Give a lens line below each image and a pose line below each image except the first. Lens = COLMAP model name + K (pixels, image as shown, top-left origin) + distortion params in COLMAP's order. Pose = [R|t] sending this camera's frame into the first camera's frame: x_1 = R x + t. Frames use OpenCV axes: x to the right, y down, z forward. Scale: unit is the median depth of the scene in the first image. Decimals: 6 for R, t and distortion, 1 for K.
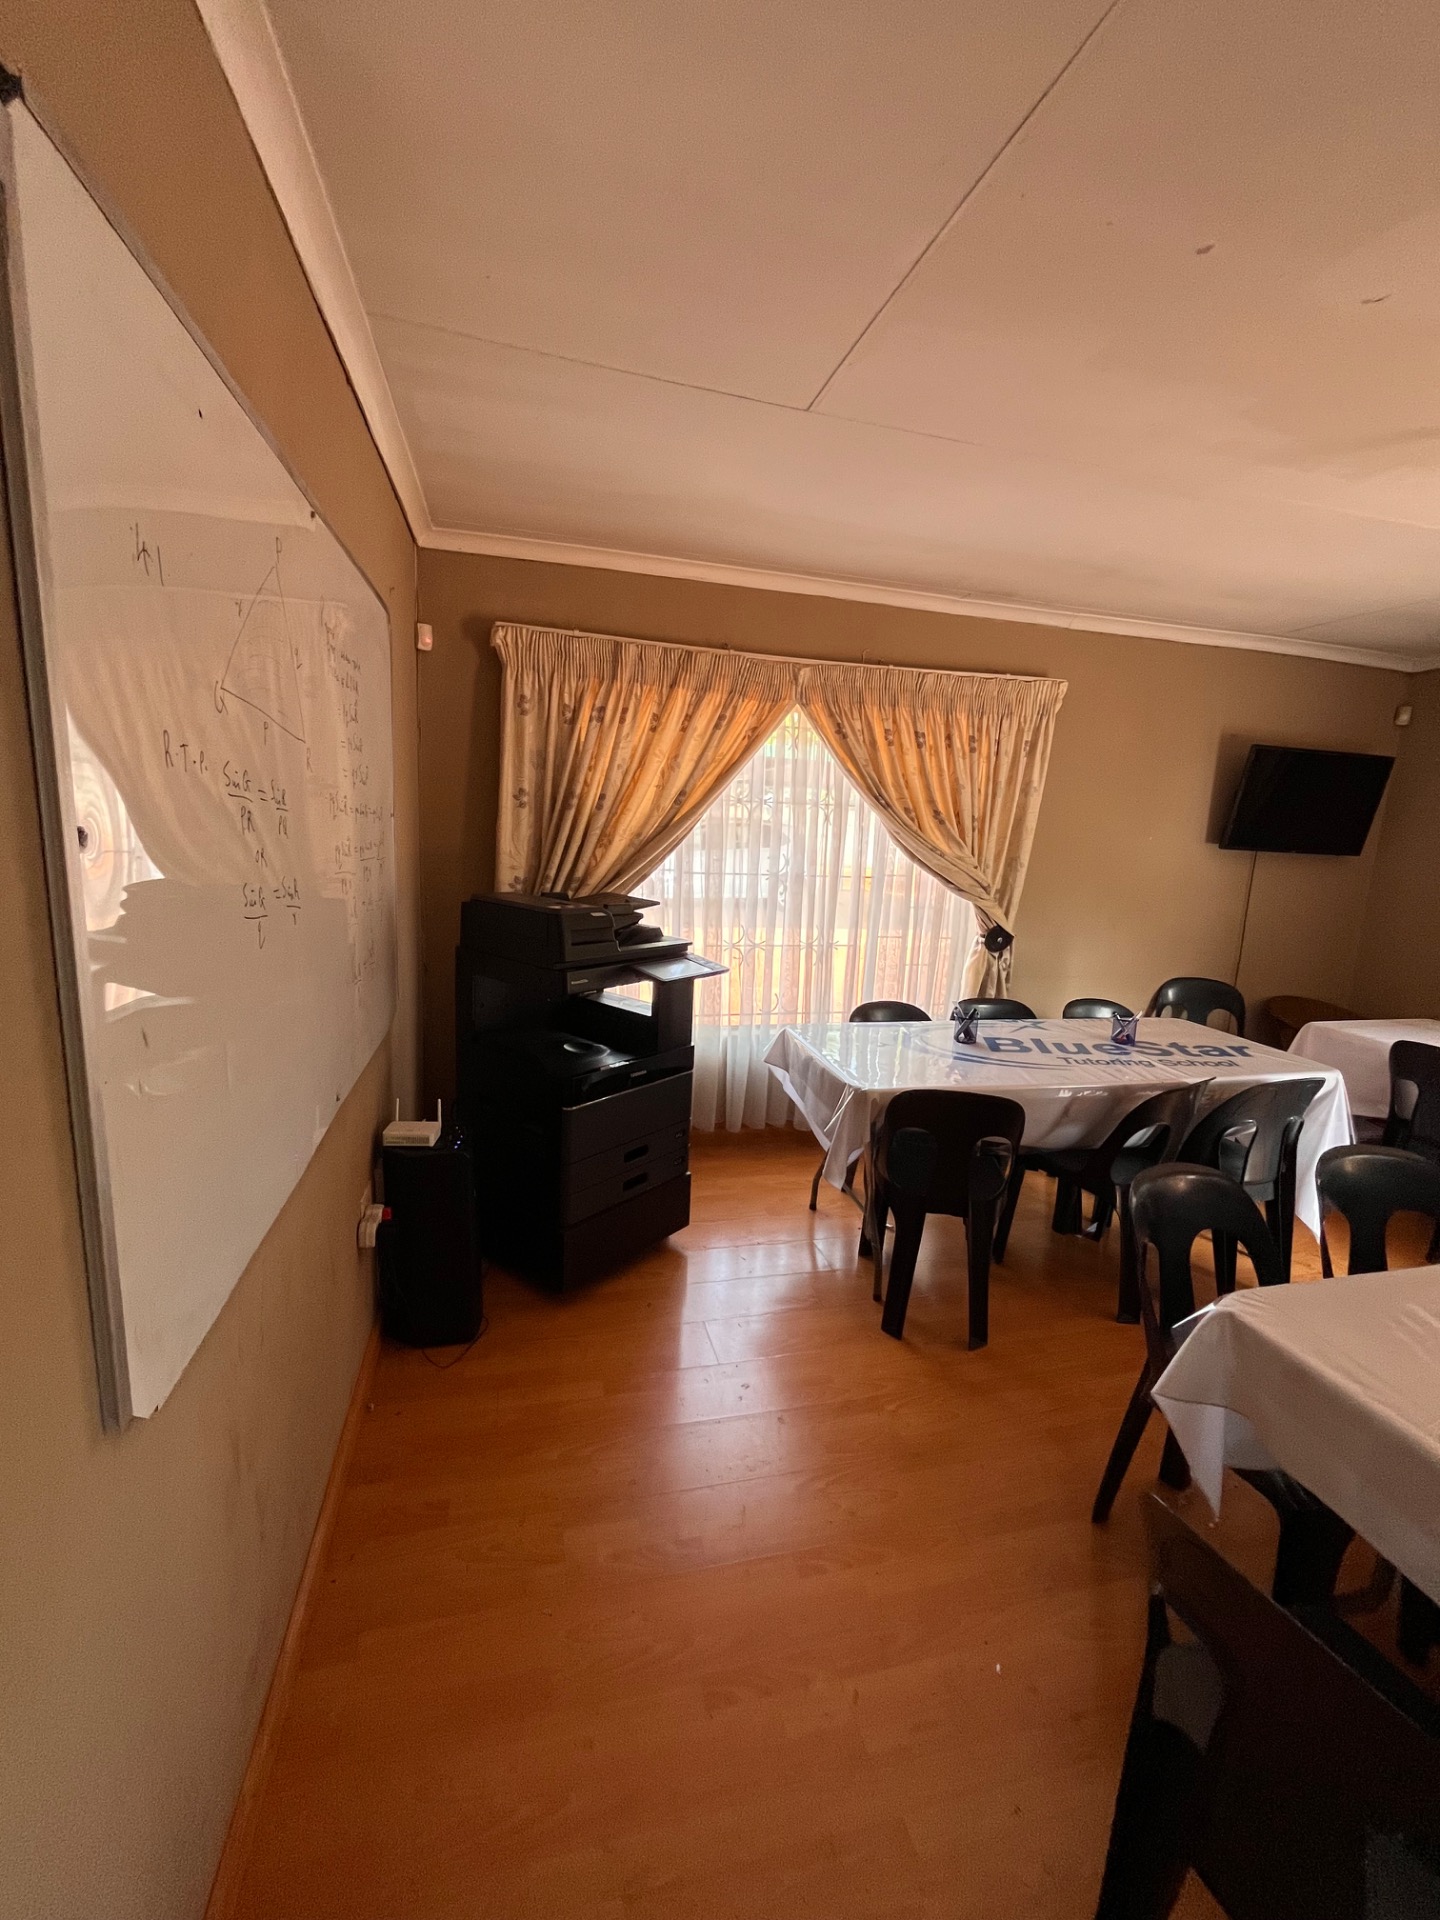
lens RADIAL K [[776.8, 0, 718.7], [0, 776.8, 962.5], [0, 0, 1]] dist [-0.003116, 0.000507]
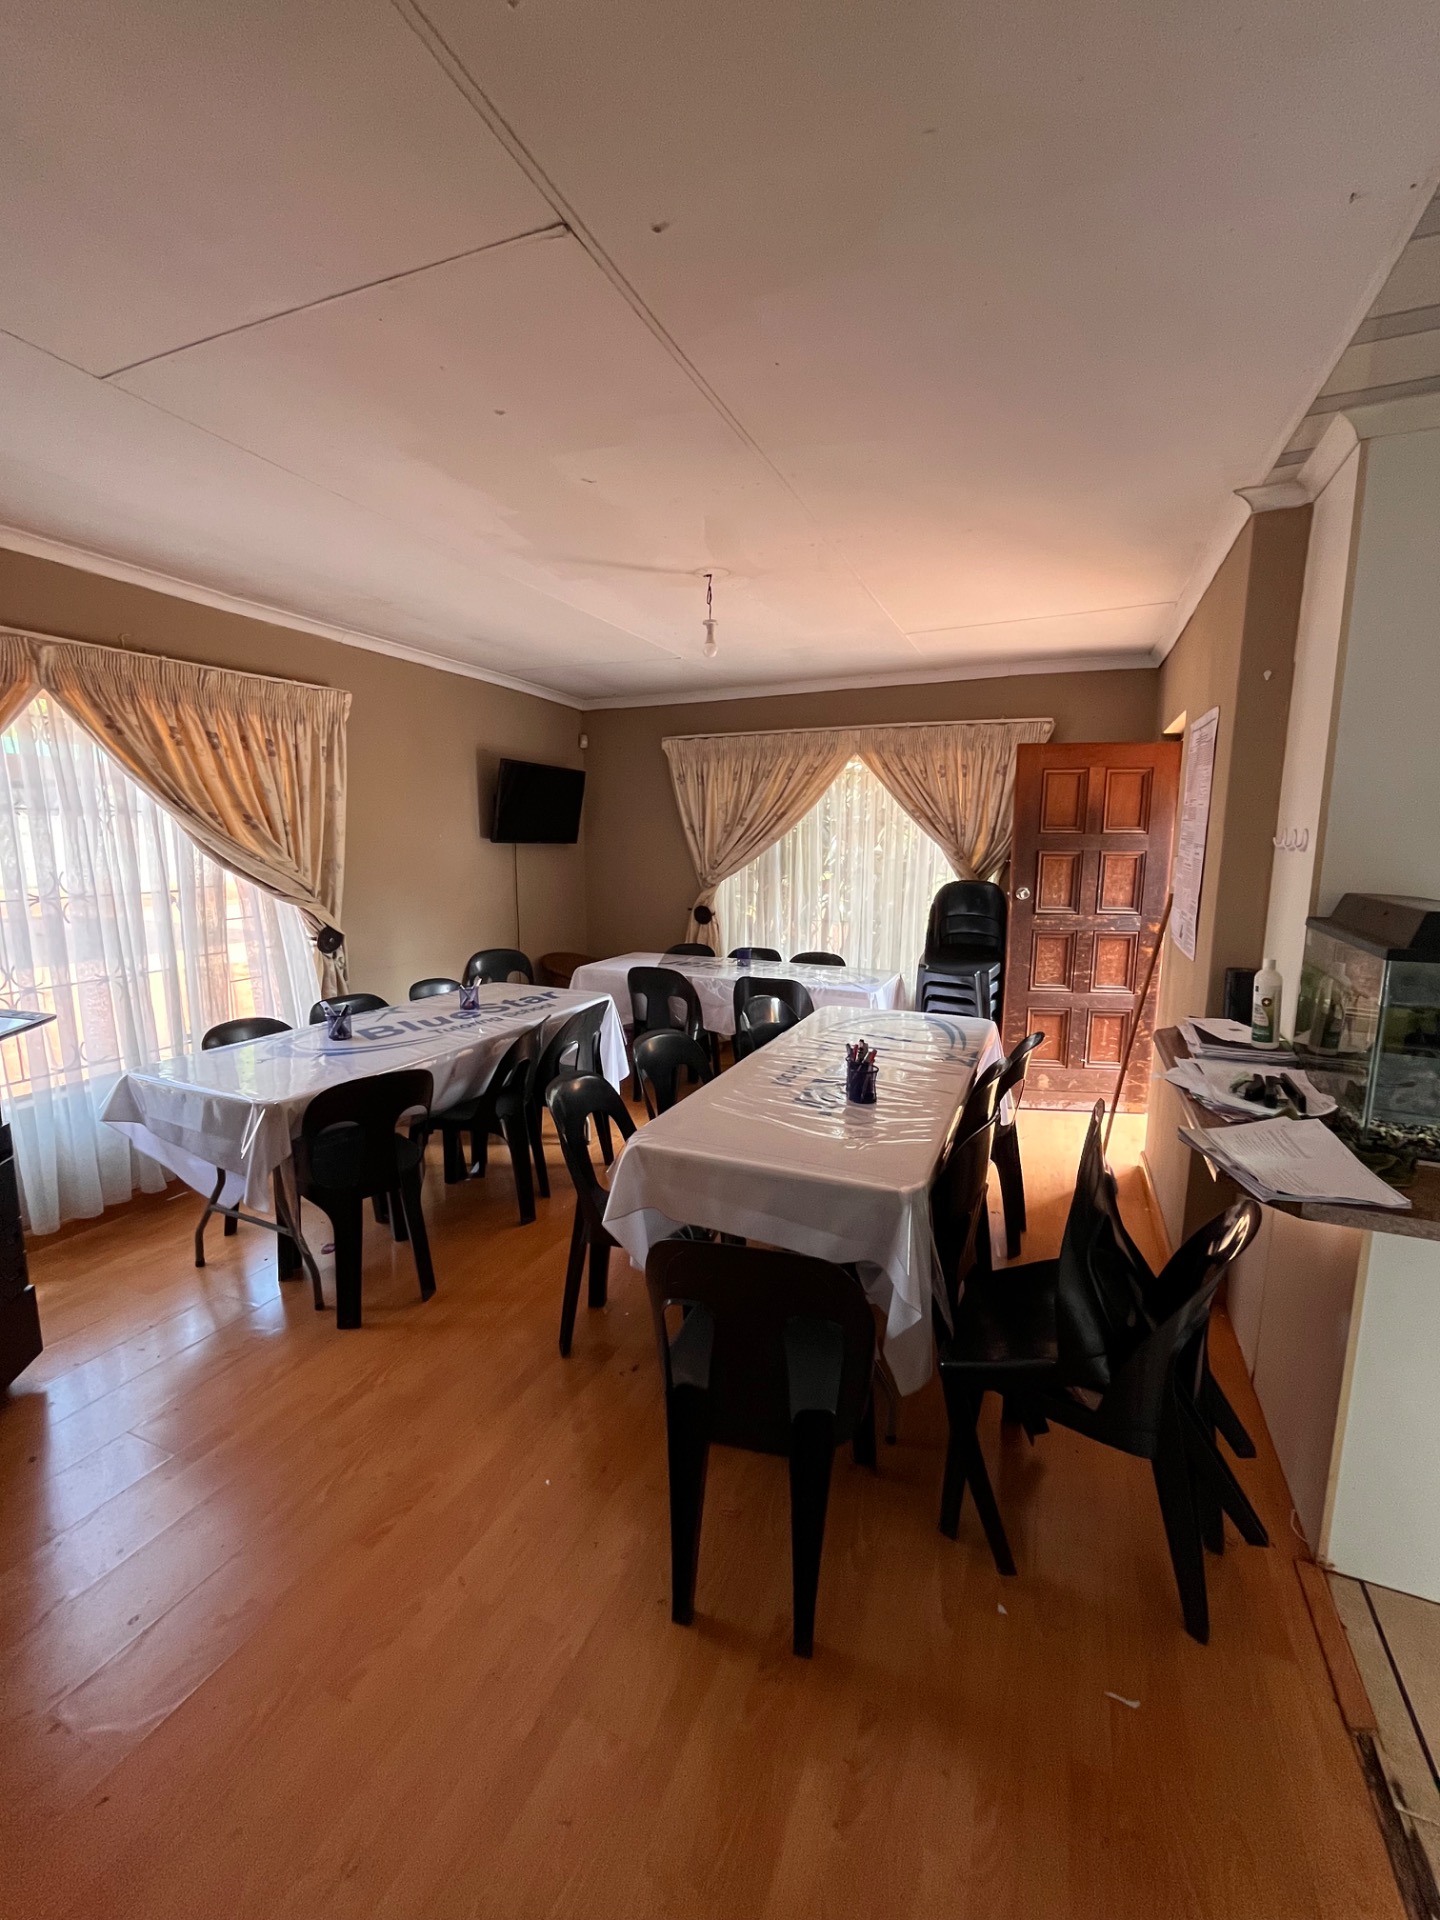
lens RADIAL K [[776.8, 0, 719.0], [0, 776.8, 960.9], [0, 0, 1]] dist [-0.003116, 0.000507]
pose [[0.611293, -0.160808, 0.774895, -0.148192], [0.161025, 0.983930, 0.077159, 0.001221], [-0.774850, 0.077611, 0.627363, -0.044436]]
